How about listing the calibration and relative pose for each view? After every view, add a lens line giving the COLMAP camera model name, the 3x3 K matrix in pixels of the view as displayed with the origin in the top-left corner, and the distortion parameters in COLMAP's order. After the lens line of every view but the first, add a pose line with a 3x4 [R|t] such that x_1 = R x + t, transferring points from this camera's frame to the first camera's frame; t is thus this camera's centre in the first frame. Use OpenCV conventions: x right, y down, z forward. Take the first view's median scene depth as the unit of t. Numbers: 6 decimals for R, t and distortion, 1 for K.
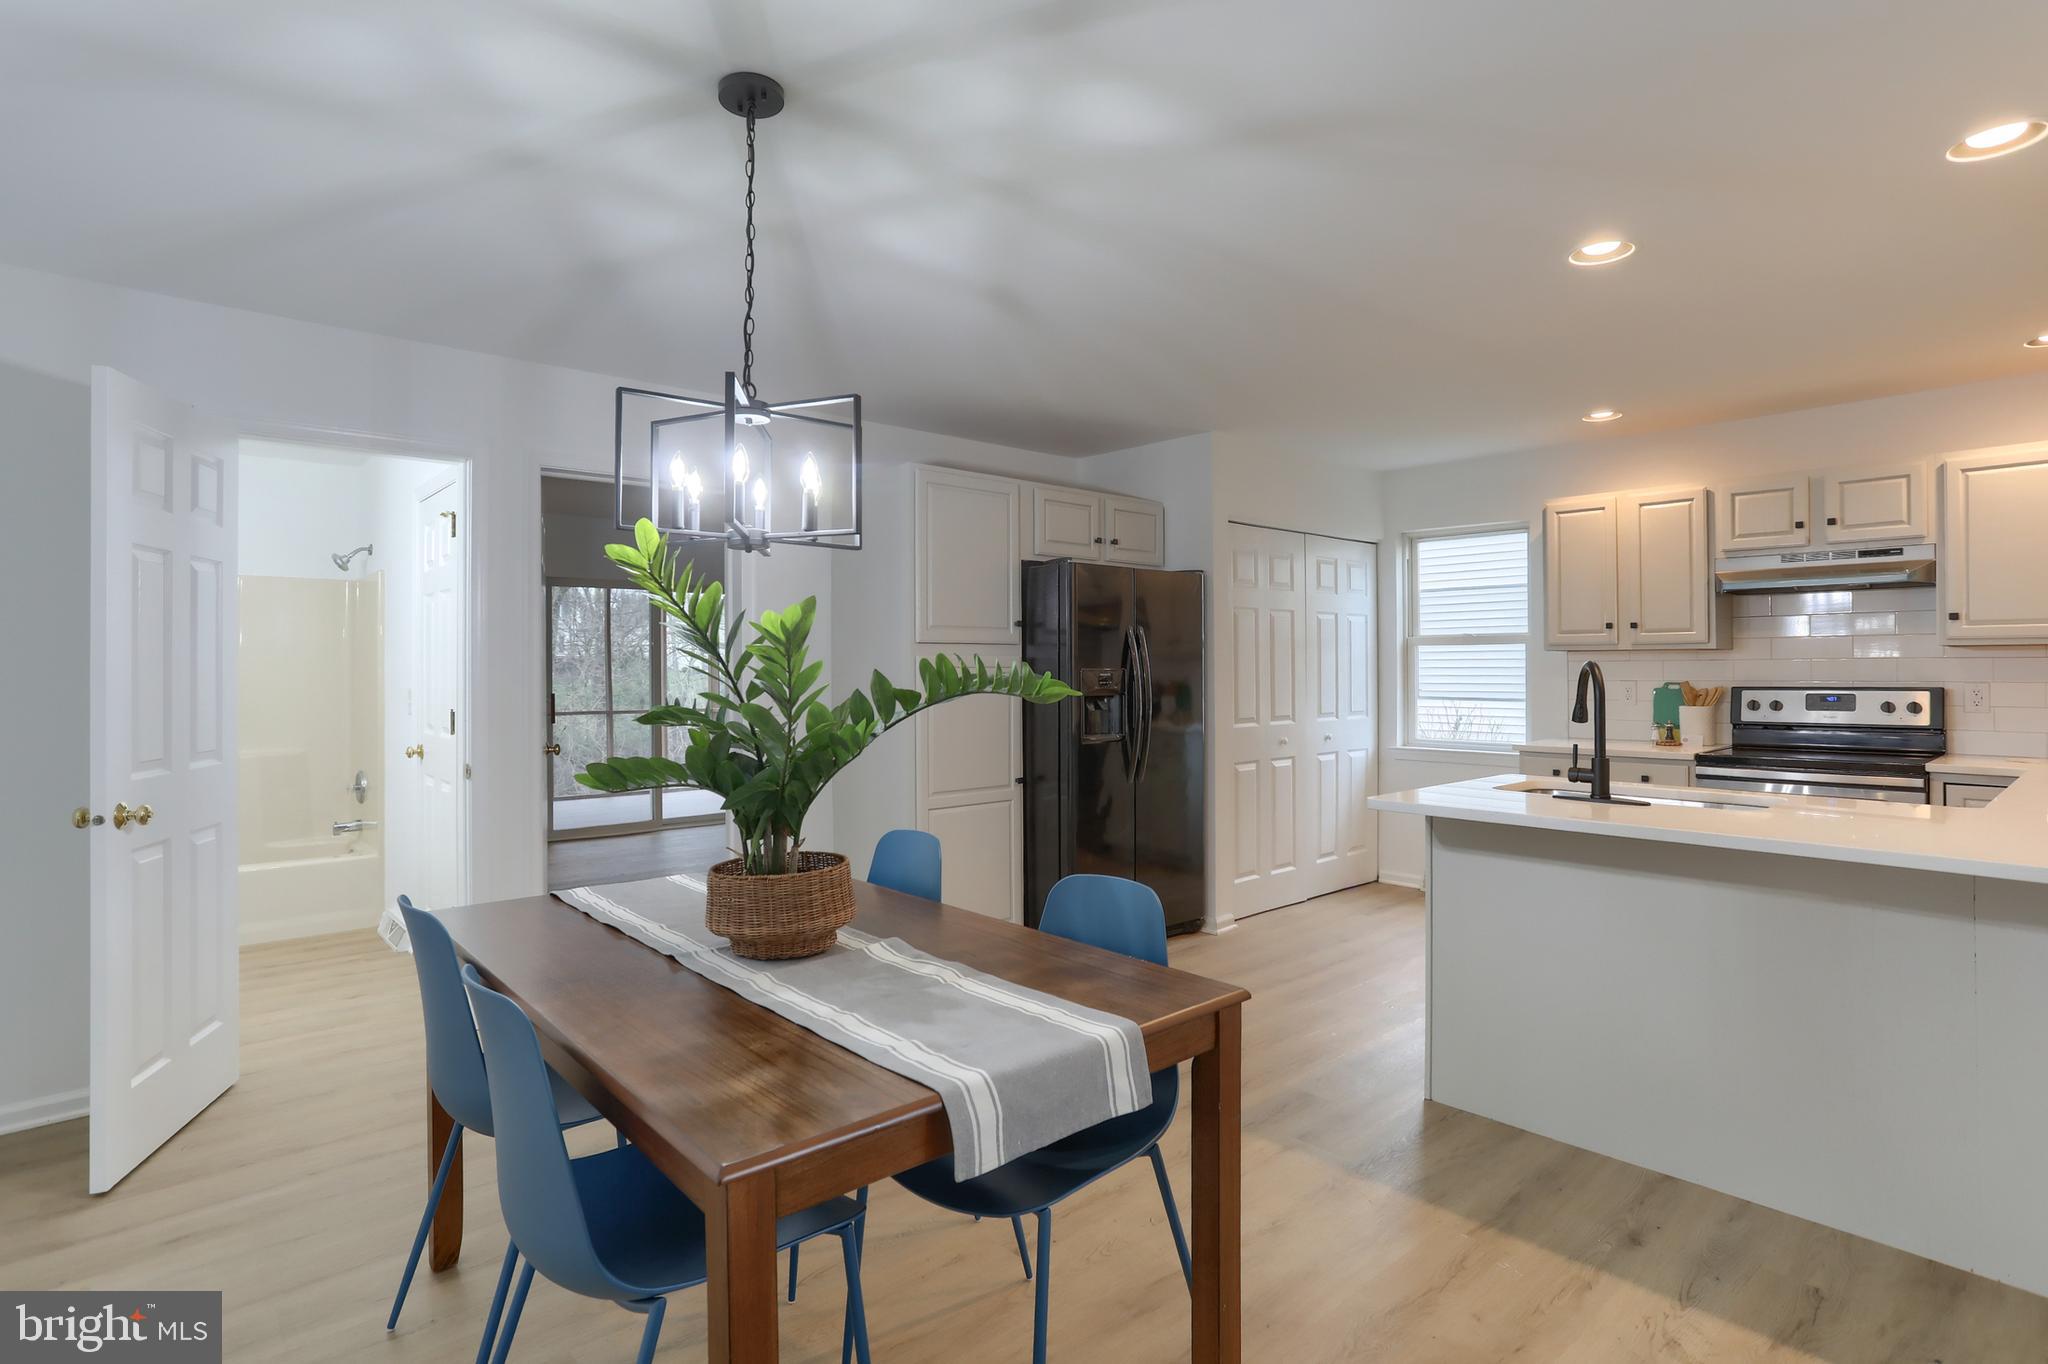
lens RADIAL K [[1044.2, 0, 1036.4], [0, 1044.2, 662.2], [0, 0, 1]] dist [-0.036776, 0.034738]
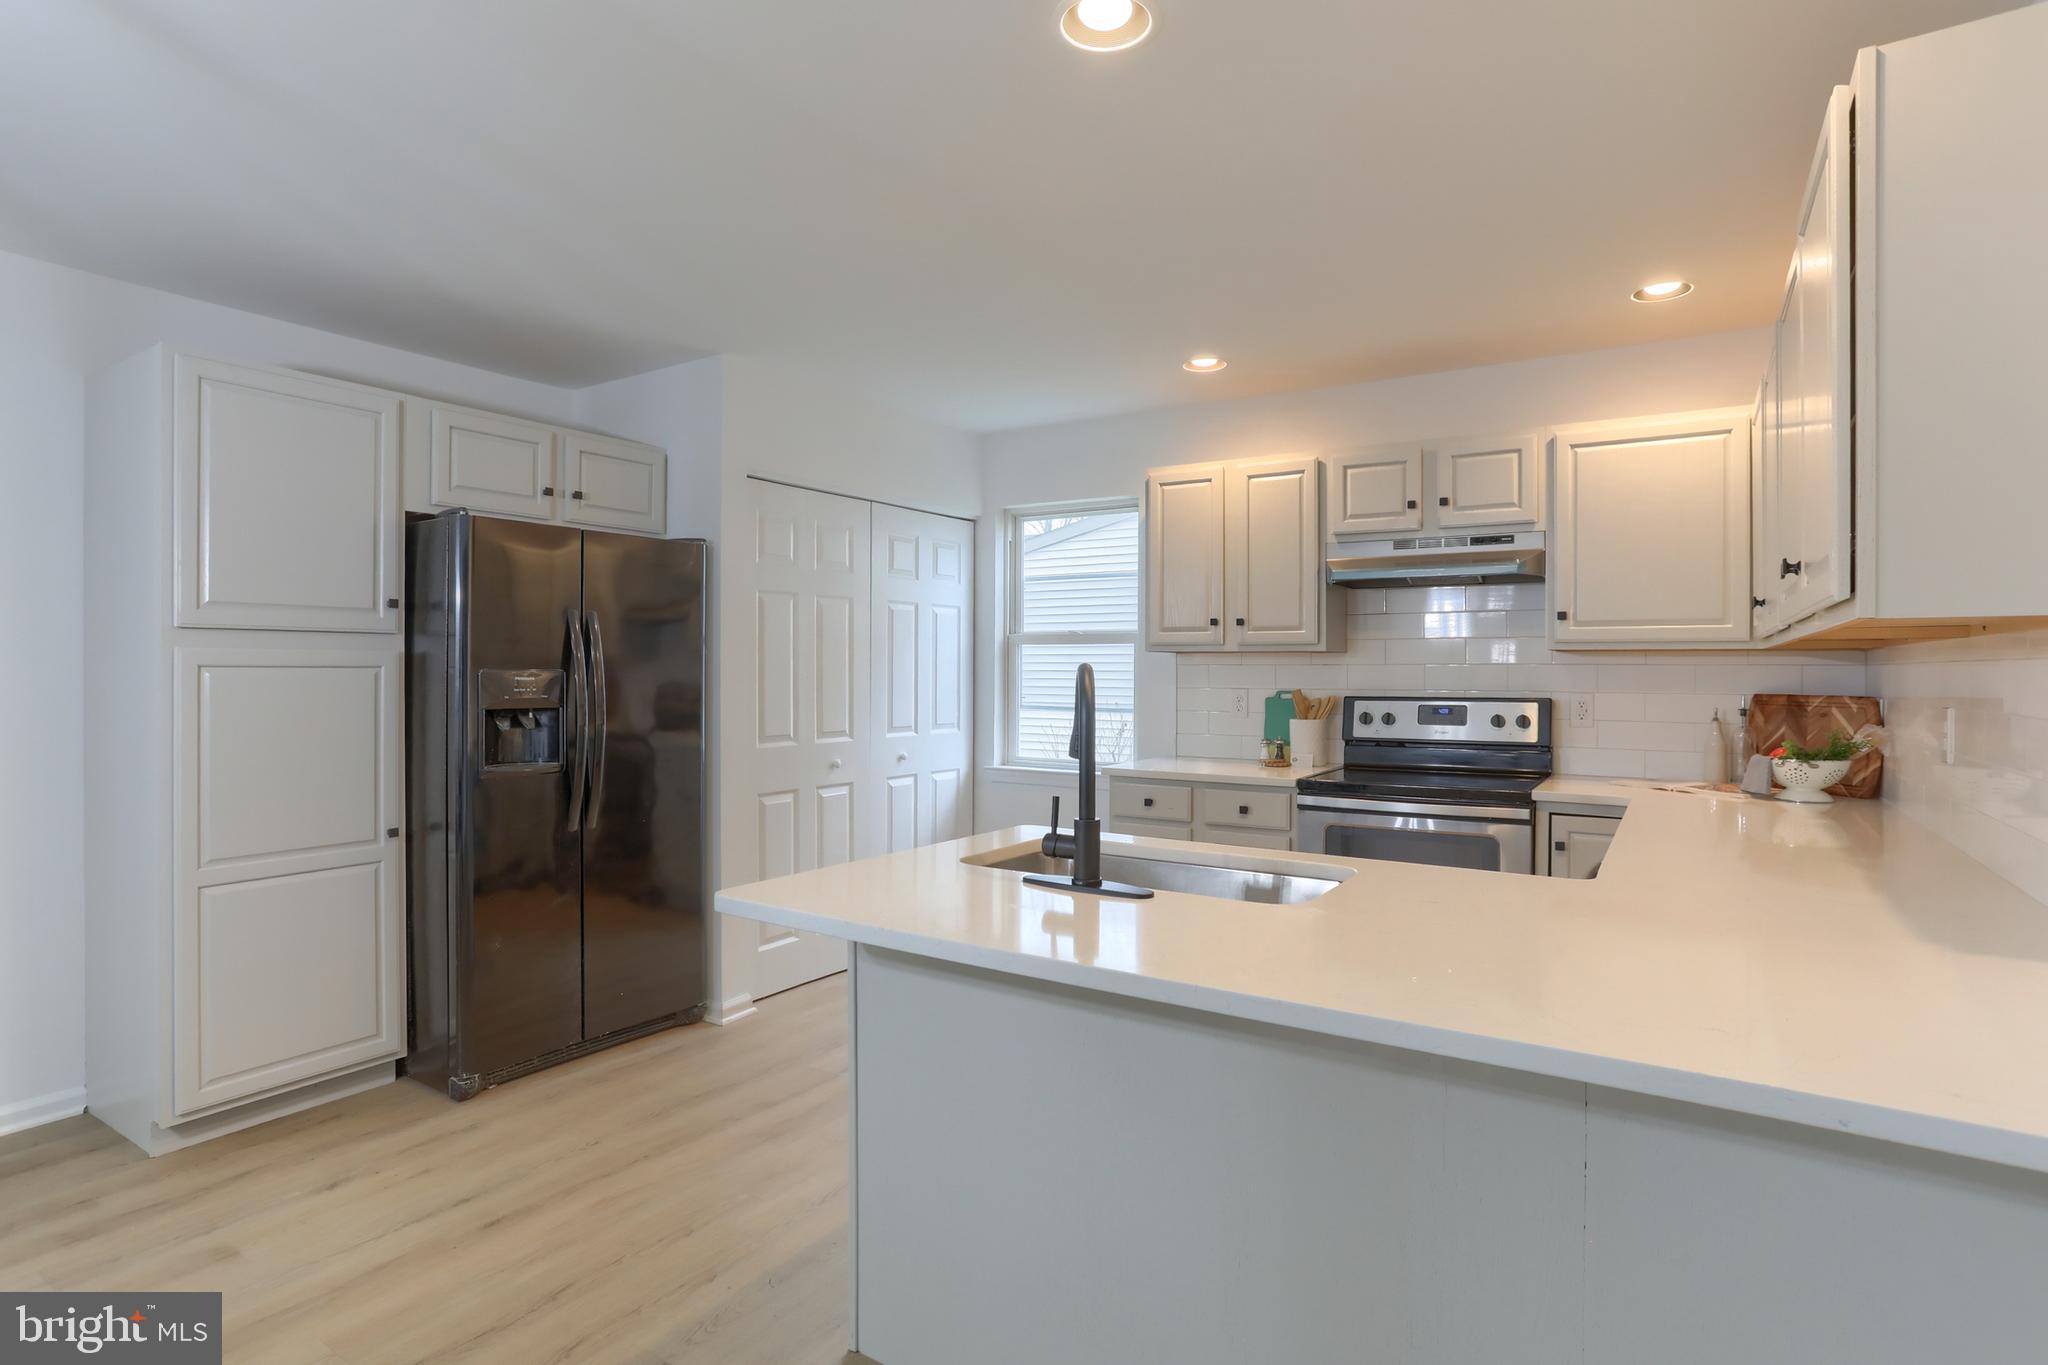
lens RADIAL K [[1036.0, 0, 1020.8], [0, 1036.0, 675.8], [0, 0, 1]] dist [-0.042754, 0.024963]
pose [[0.971069, 0.005386, 0.238740, 0.217821], [-0.008332, 0.999901, 0.011331, -0.000598], [-0.238656, -0.012993, 0.971017, 0.247810]]
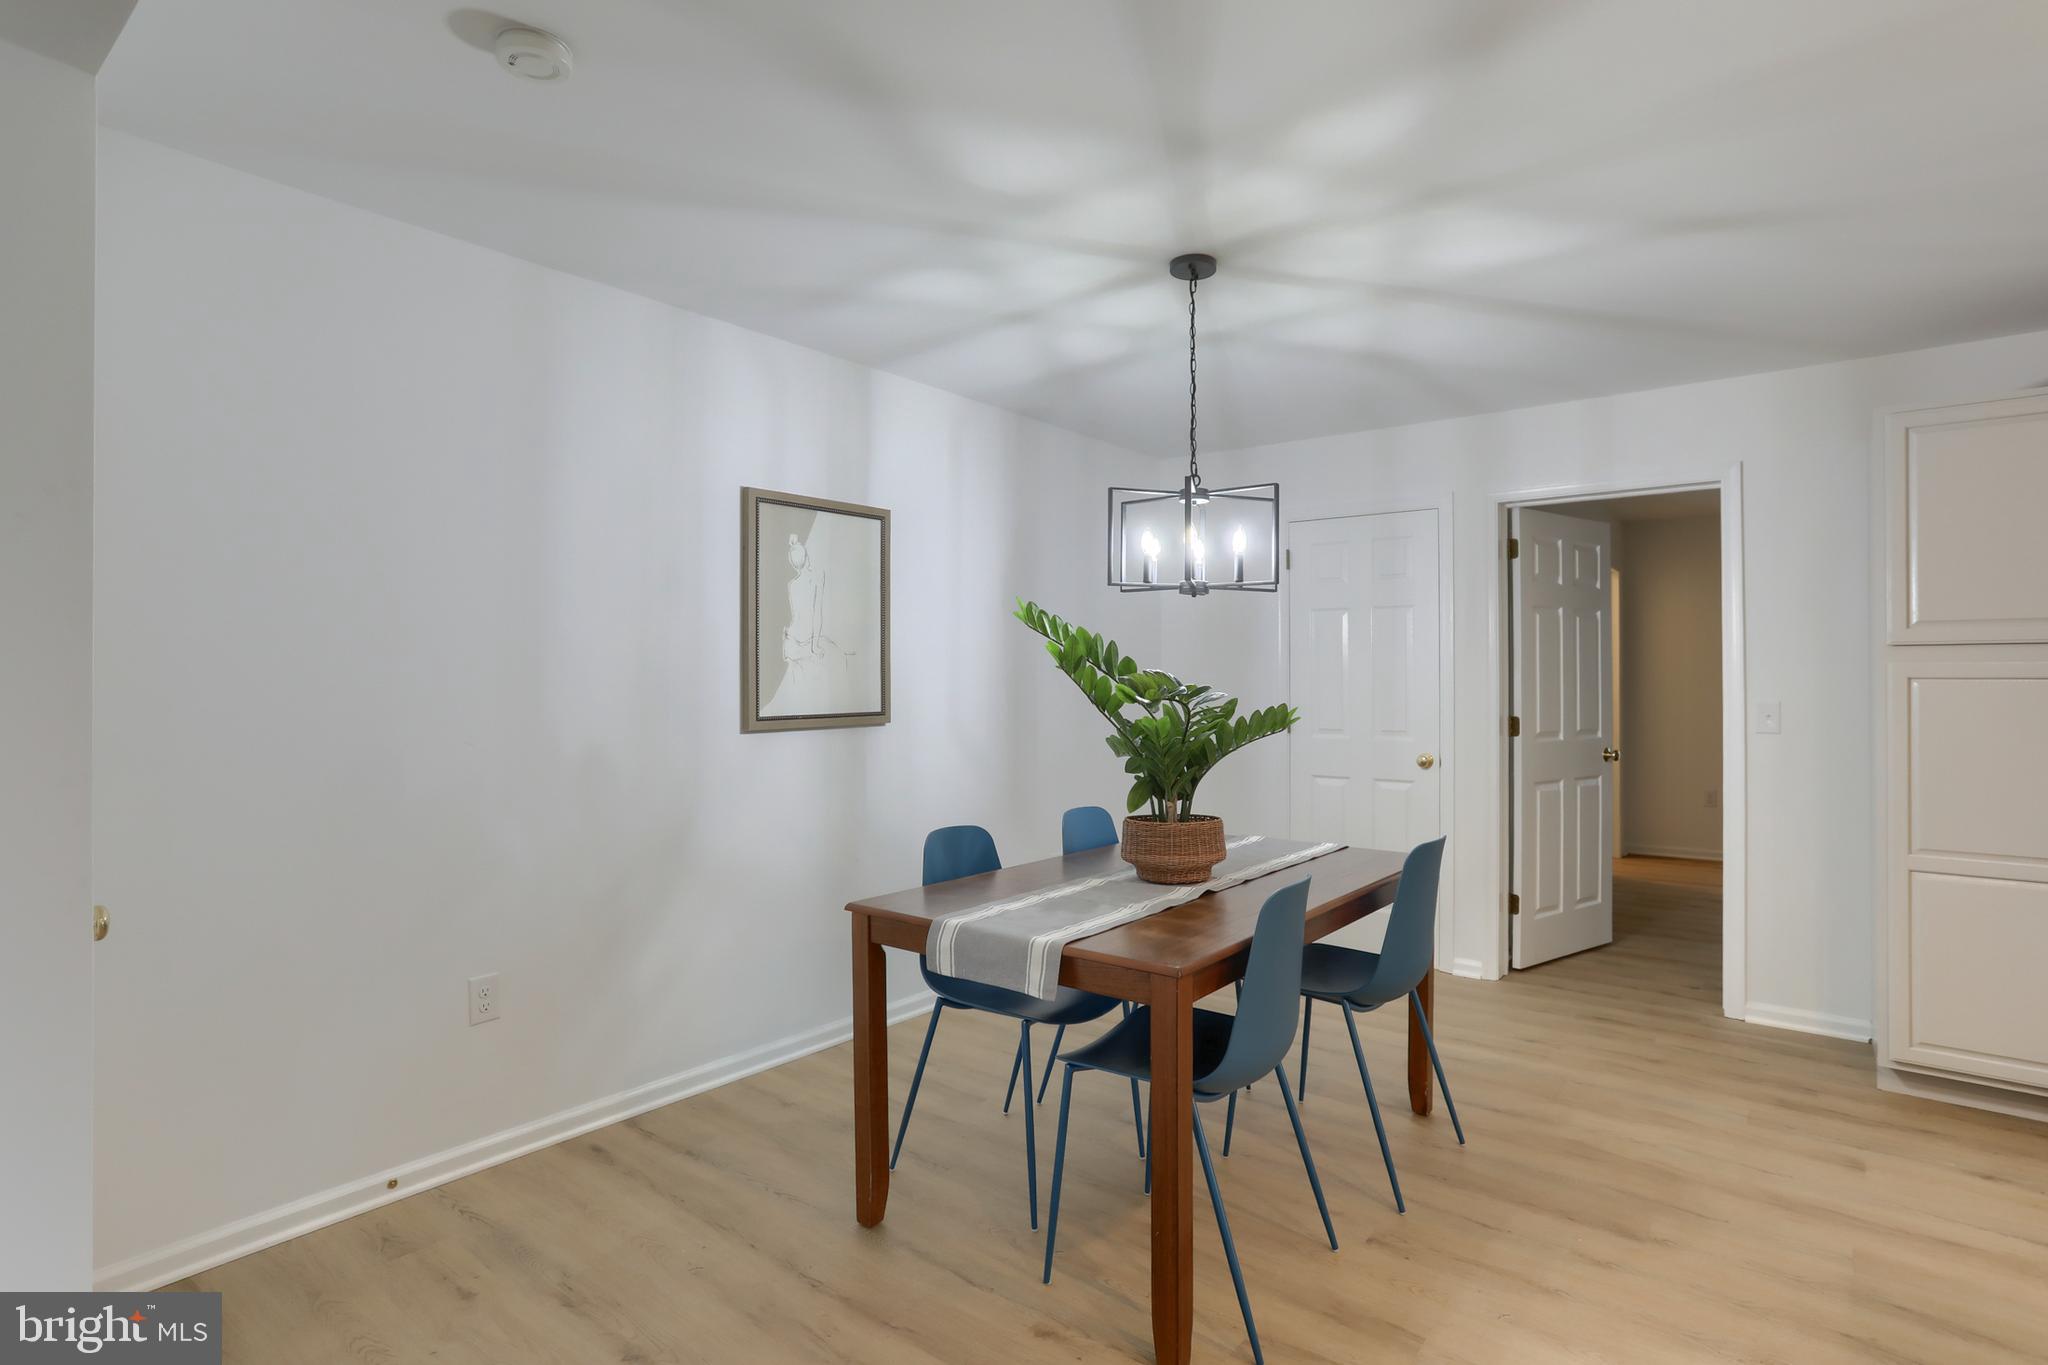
lens RADIAL K [[1036.0, 0, 1020.8], [0, 1036.0, 675.8], [0, 0, 1]] dist [-0.042754, 0.024963]
pose [[0.155415, 0.005121, -0.987836, 0.467327], [0.005581, 0.999966, 0.006061, -0.004430], [0.987834, -0.006455, 0.155381, 0.241853]]
